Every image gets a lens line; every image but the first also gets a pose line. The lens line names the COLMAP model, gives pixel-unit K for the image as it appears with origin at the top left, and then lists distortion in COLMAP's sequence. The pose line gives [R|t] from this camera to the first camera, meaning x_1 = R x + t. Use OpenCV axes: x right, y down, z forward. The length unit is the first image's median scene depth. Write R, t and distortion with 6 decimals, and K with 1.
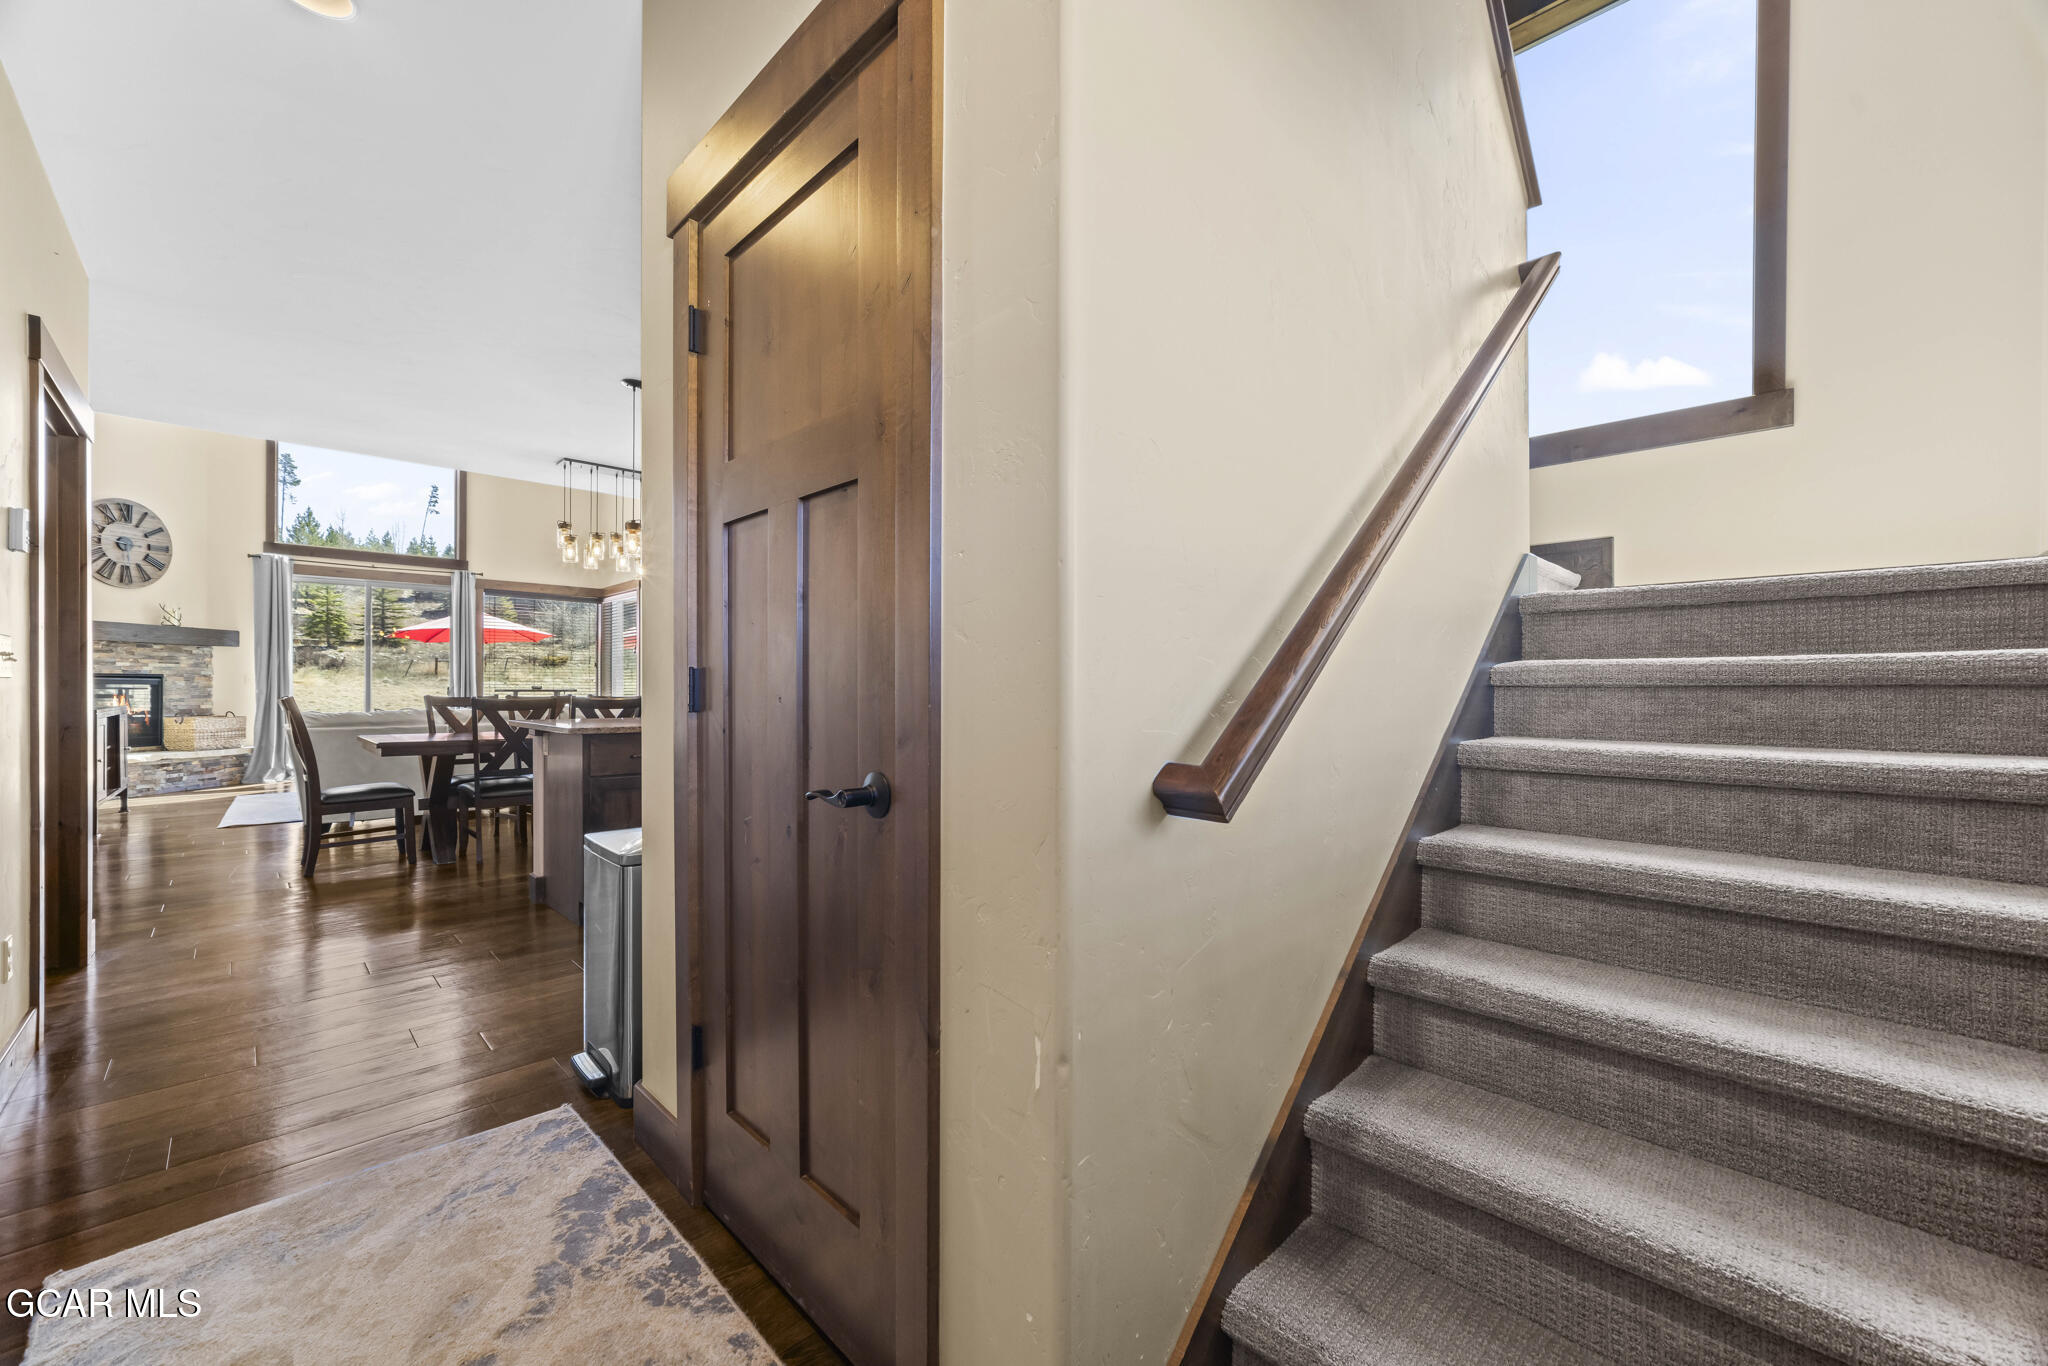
lens RADIAL K [[808.5, 0, 1017.7], [0, 808.5, 688.6], [0, 0, 1]] dist [-0.022576, 0.008640]
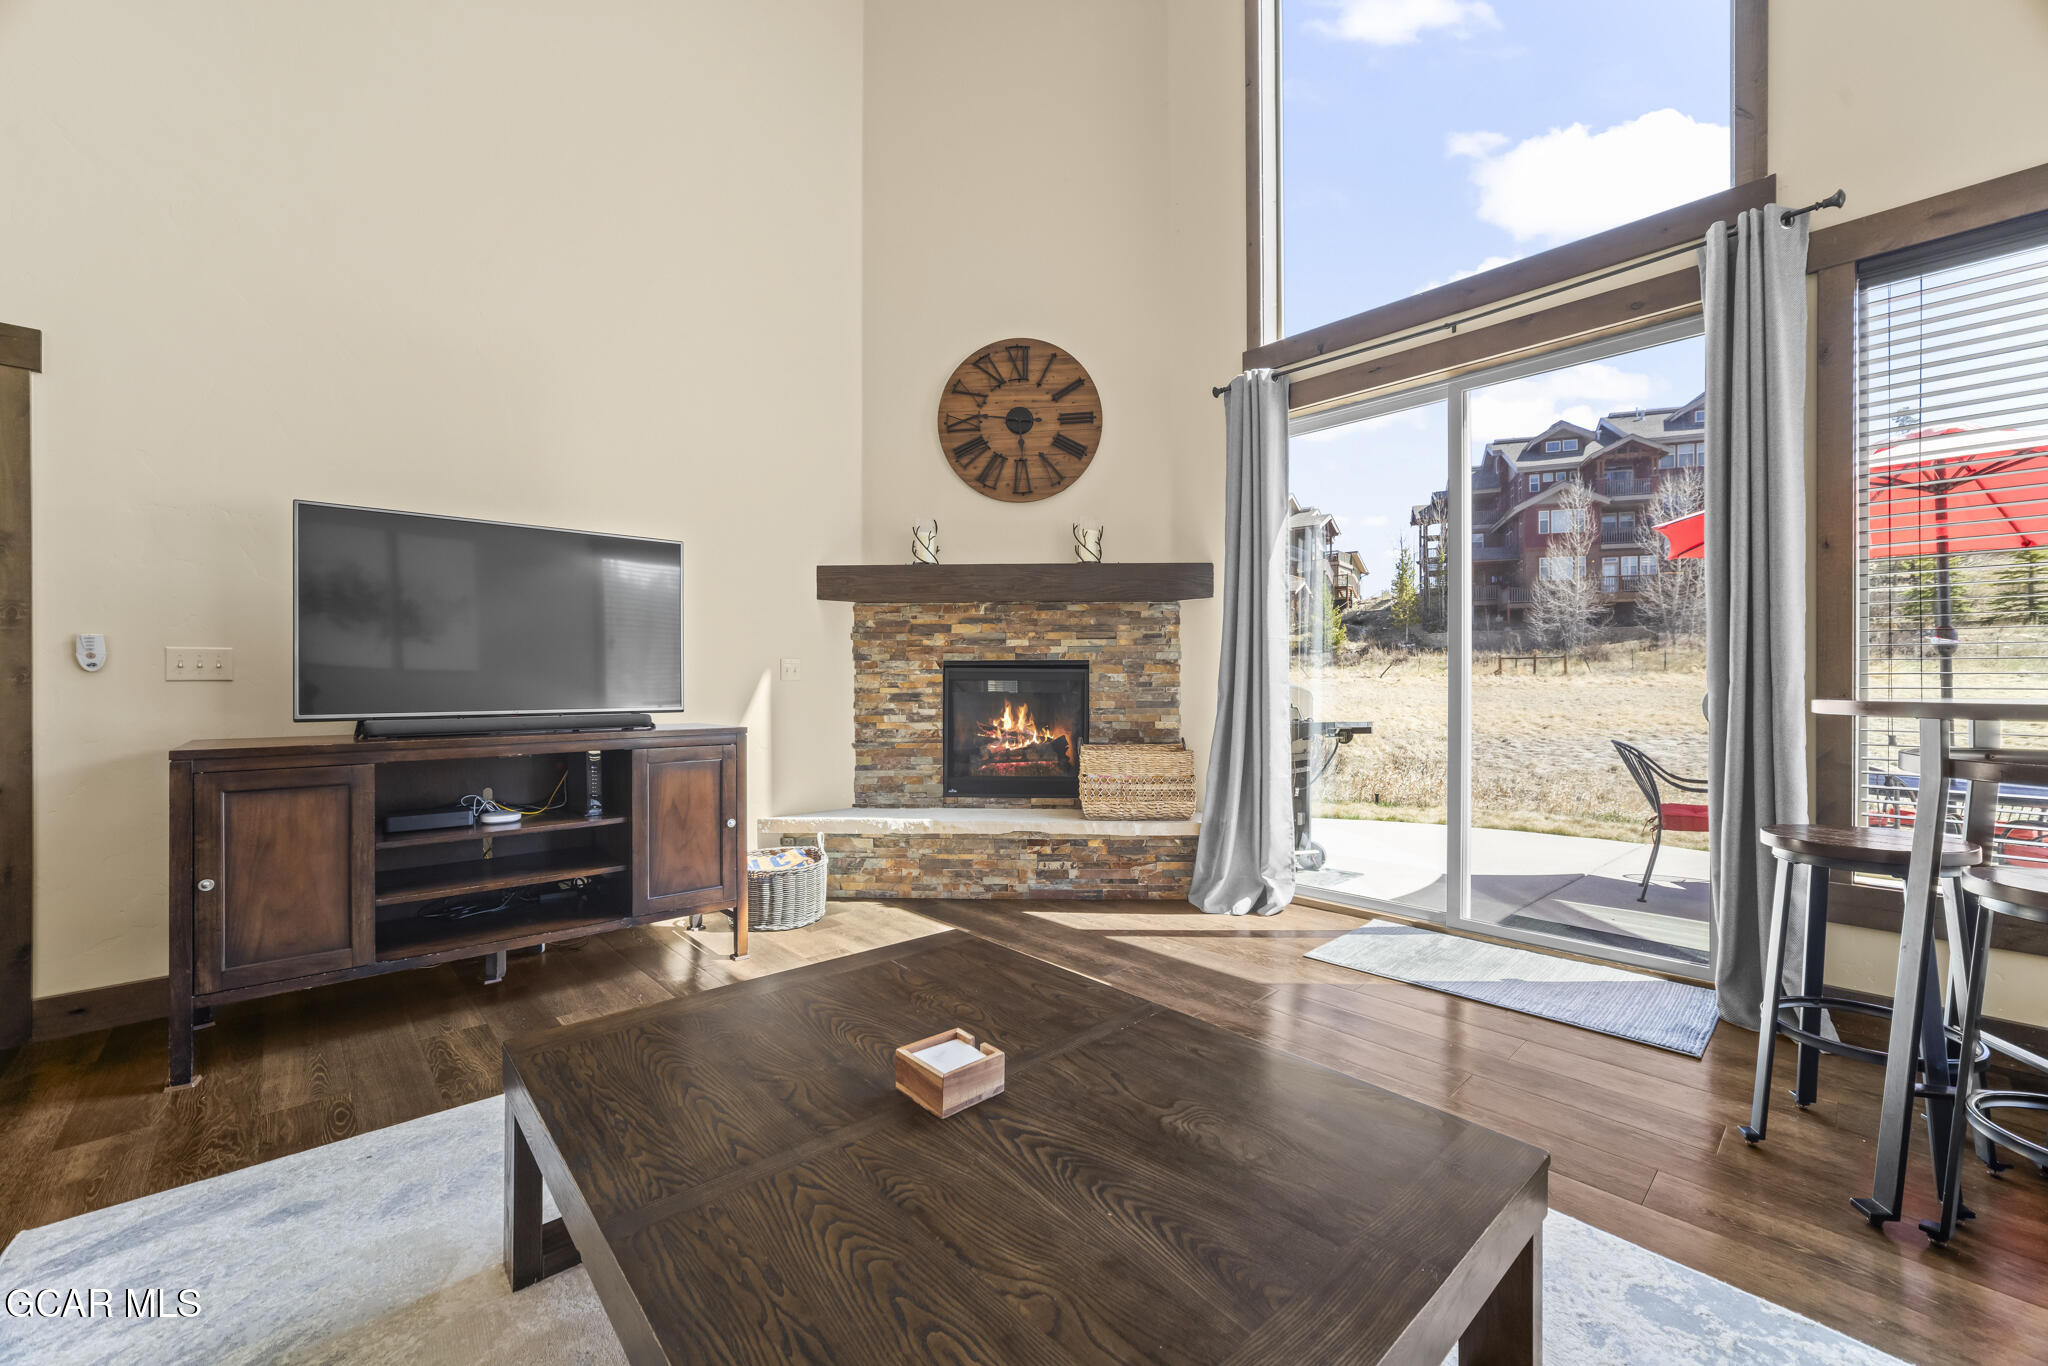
lens RADIAL K [[808.5, 0, 1028.4], [0, 808.5, 683.4], [0, 0, 1]] dist [-0.022576, 0.008640]
pose [[-0.022336, -0.000552, -0.999750, -0.543664], [-0.000051, 1.000000, -0.000551, -0.002682], [0.999751, 0.000038, -0.022336, 0.966245]]
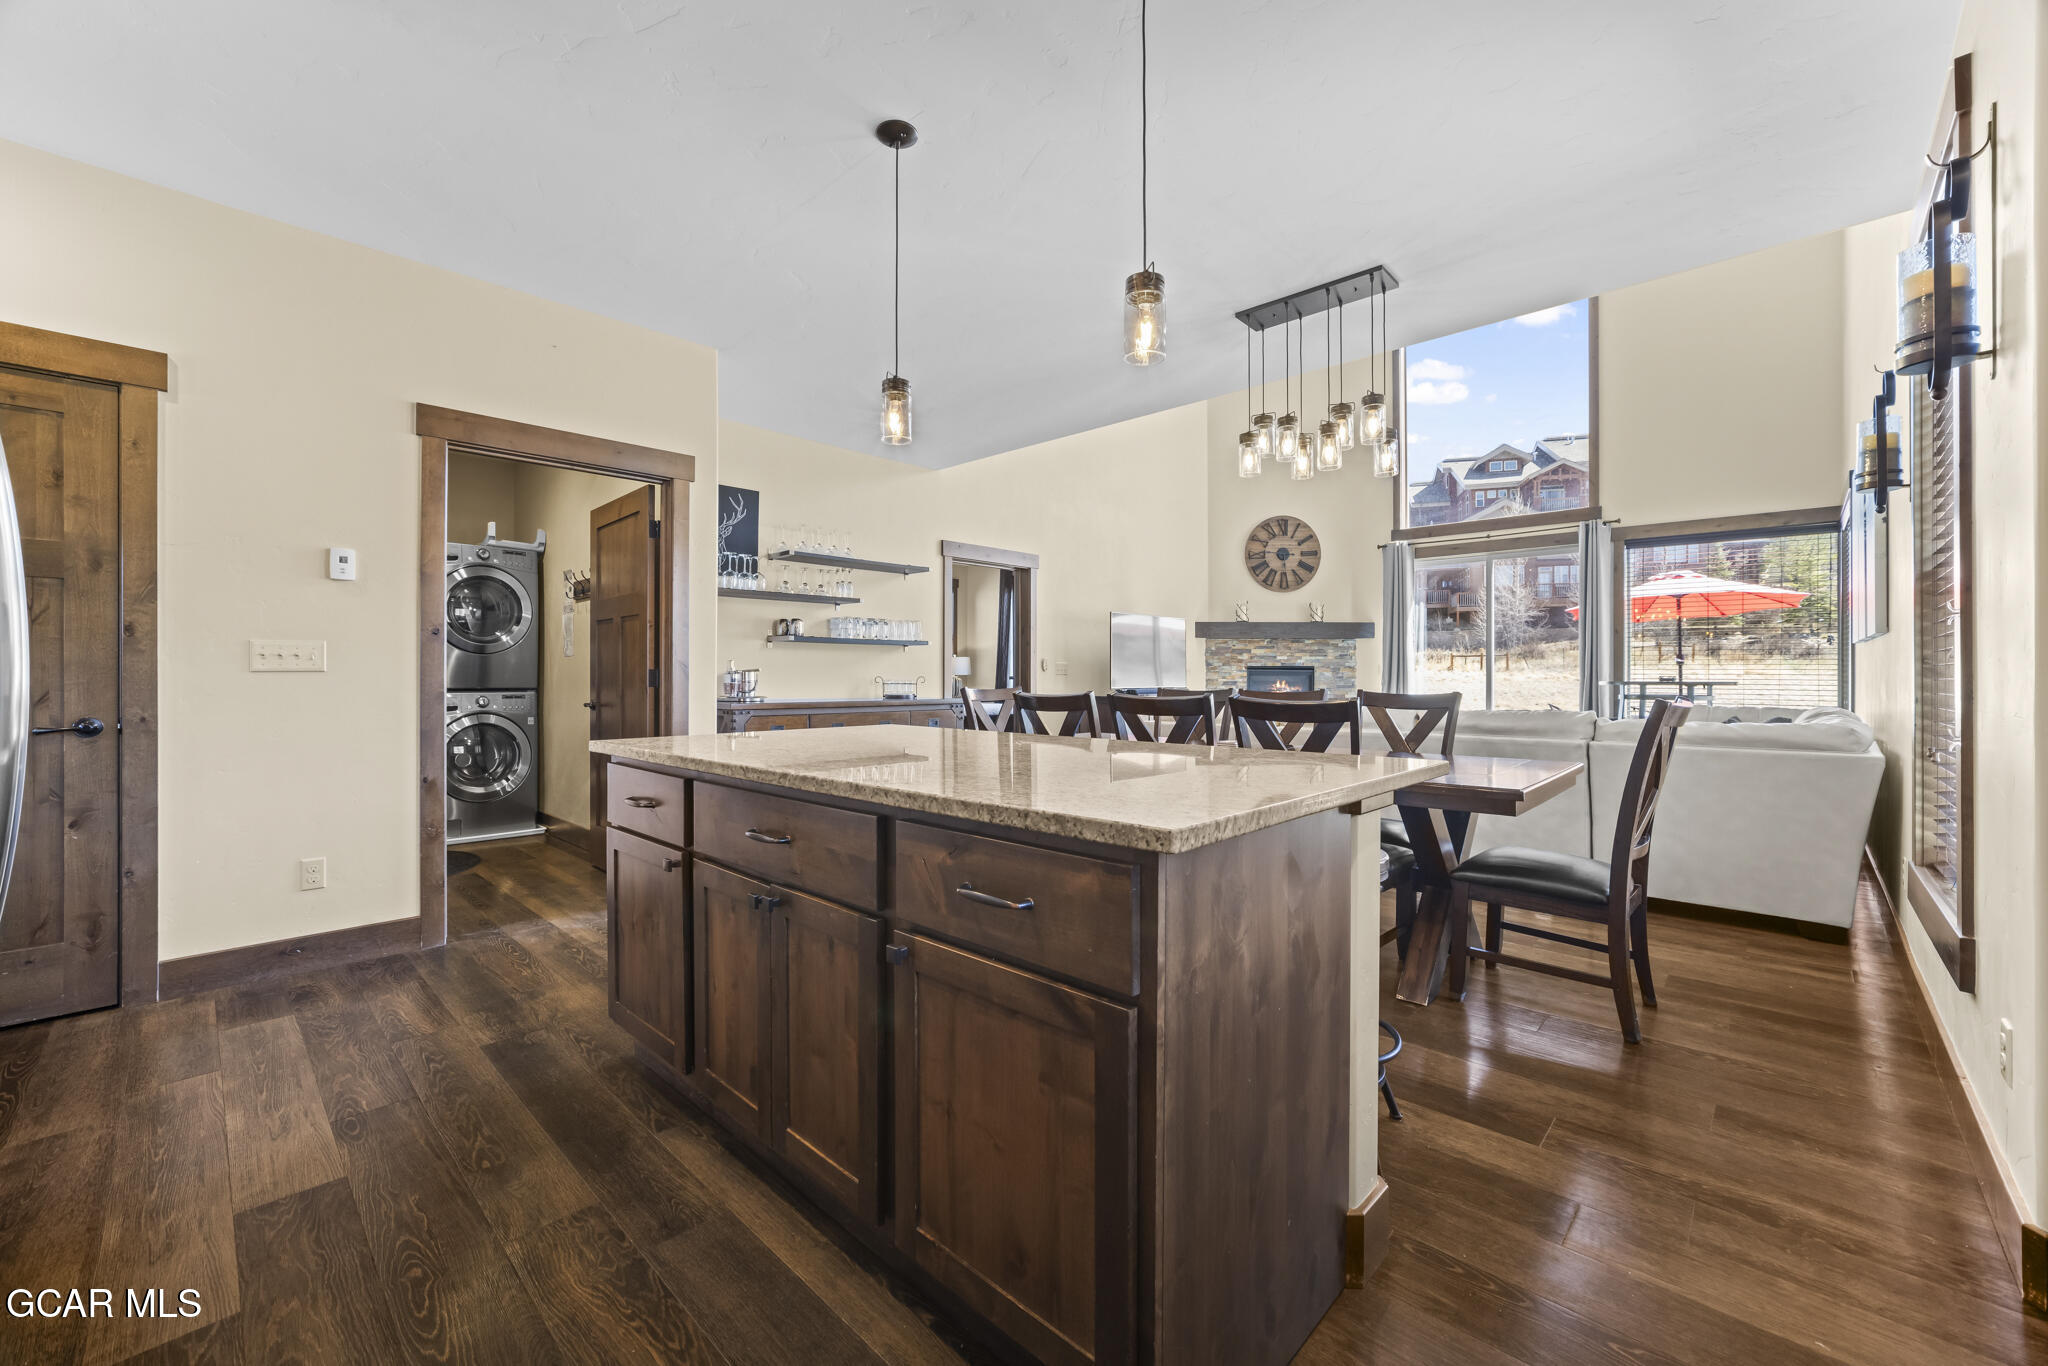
lens RADIAL K [[808.5, 0, 1025.6], [0, 808.5, 673.3], [0, 0, 1]] dist [-0.022576, 0.008640]
pose [[0.031784, -0.004700, -0.999484, 0.040399], [-0.003419, 0.999983, -0.004811, -0.000888], [0.999489, 0.003570, 0.031768, 0.557717]]
